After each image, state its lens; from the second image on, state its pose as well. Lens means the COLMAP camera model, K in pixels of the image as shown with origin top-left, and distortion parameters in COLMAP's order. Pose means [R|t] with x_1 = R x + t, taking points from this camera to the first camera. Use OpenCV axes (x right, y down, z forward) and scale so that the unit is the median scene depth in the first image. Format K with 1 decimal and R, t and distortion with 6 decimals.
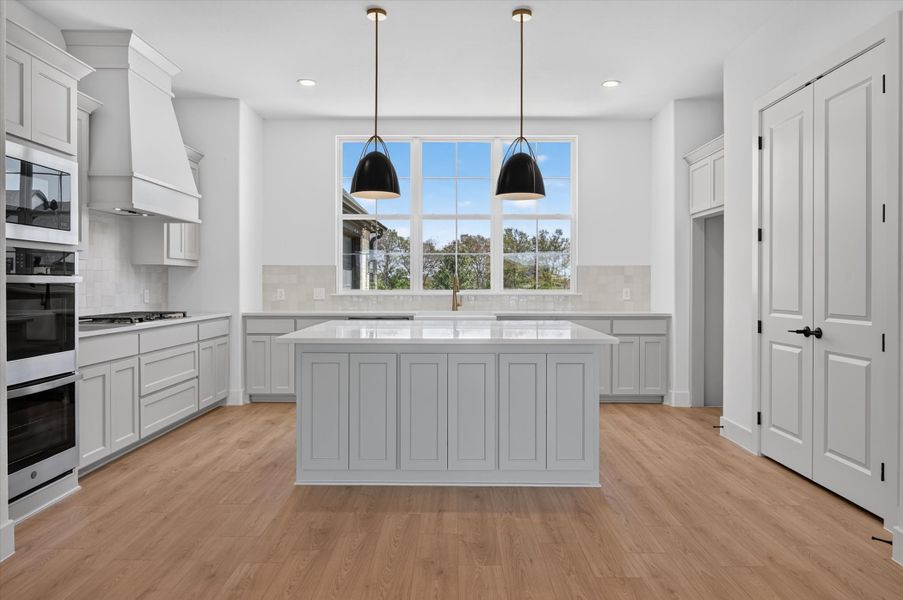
lens RADIAL K [[580.7, 0, 462.4], [0, 580.7, 285.6], [0, 0, 1]] dist [0.004016, -0.000571]
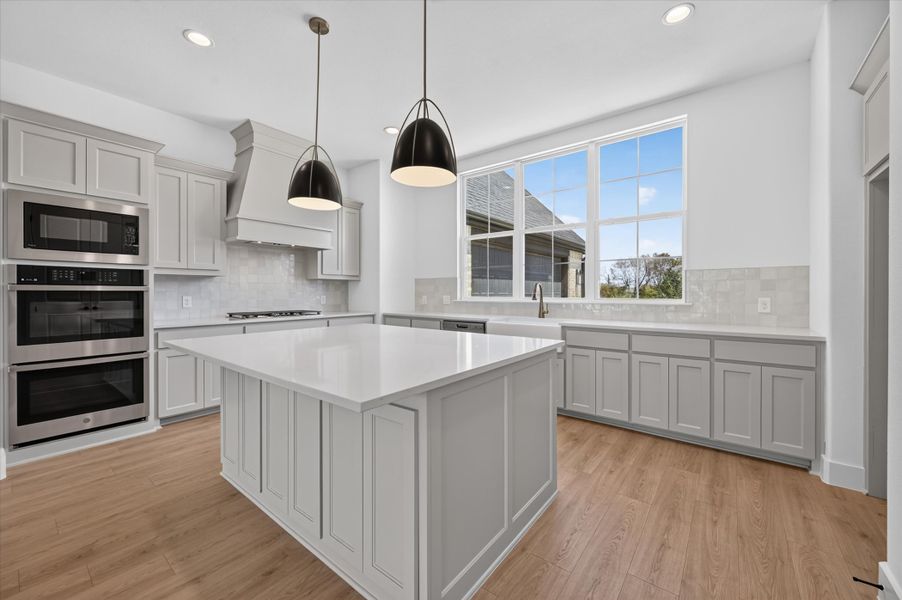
lens RADIAL K [[354.8, 0, 456.8], [0, 354.8, 293.1], [0, 0, 1]] dist [-0.003769, -0.000892]
pose [[0.788345, 0.001497, -0.615232, 0.320323], [-0.002381, 0.999997, -0.000618, -0.000078], [0.615229, 0.001952, 0.788346, 0.504749]]
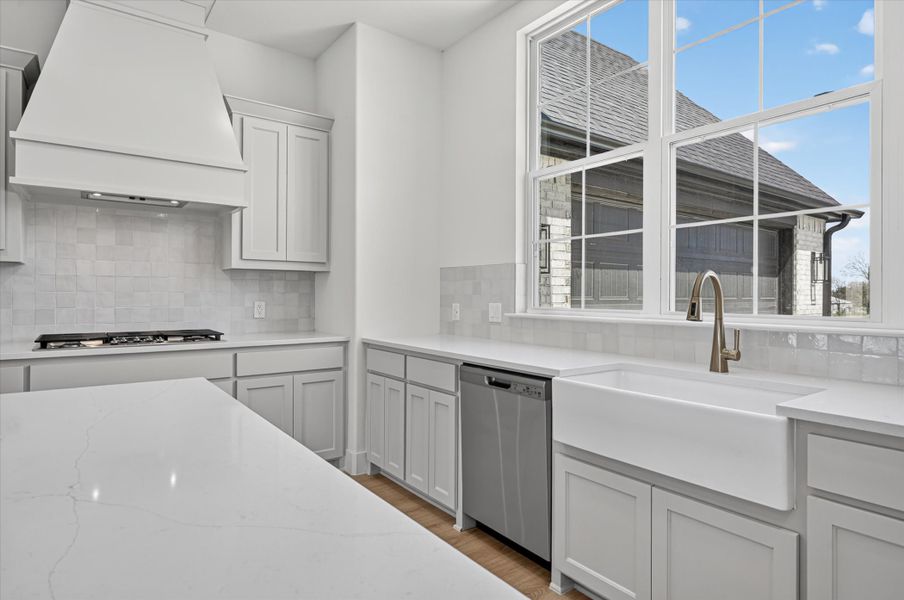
lens RADIAL K [[509.5, 0, 453.4], [0, 509.5, 288.2], [0, 0, 1]] dist [0.002588, -0.001583]
pose [[0.588931, -0.006607, -0.808156, 0.182654], [-0.008561, 0.999859, -0.014413, -0.003523], [0.808138, 0.015407, 0.588792, 0.842330]]
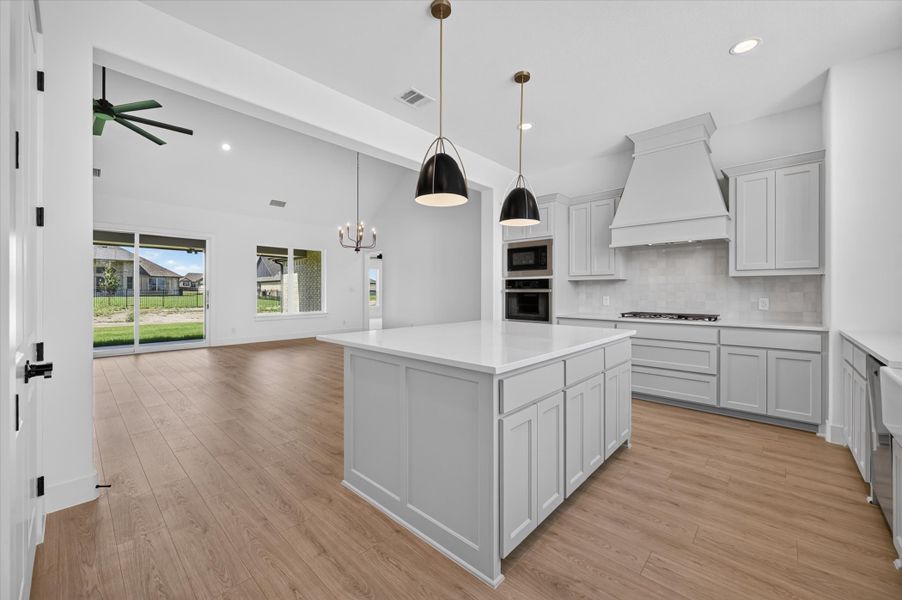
lens RADIAL K [[354.8, 0, 450.5], [0, 354.8, 295.5], [0, 0, 1]] dist [-0.003769, -0.000892]
pose [[-0.685062, 0.005153, -0.728467, 0.388659], [-0.004460, 0.999927, 0.011268, -0.003748], [0.728471, 0.010969, -0.684989, 1.076330]]
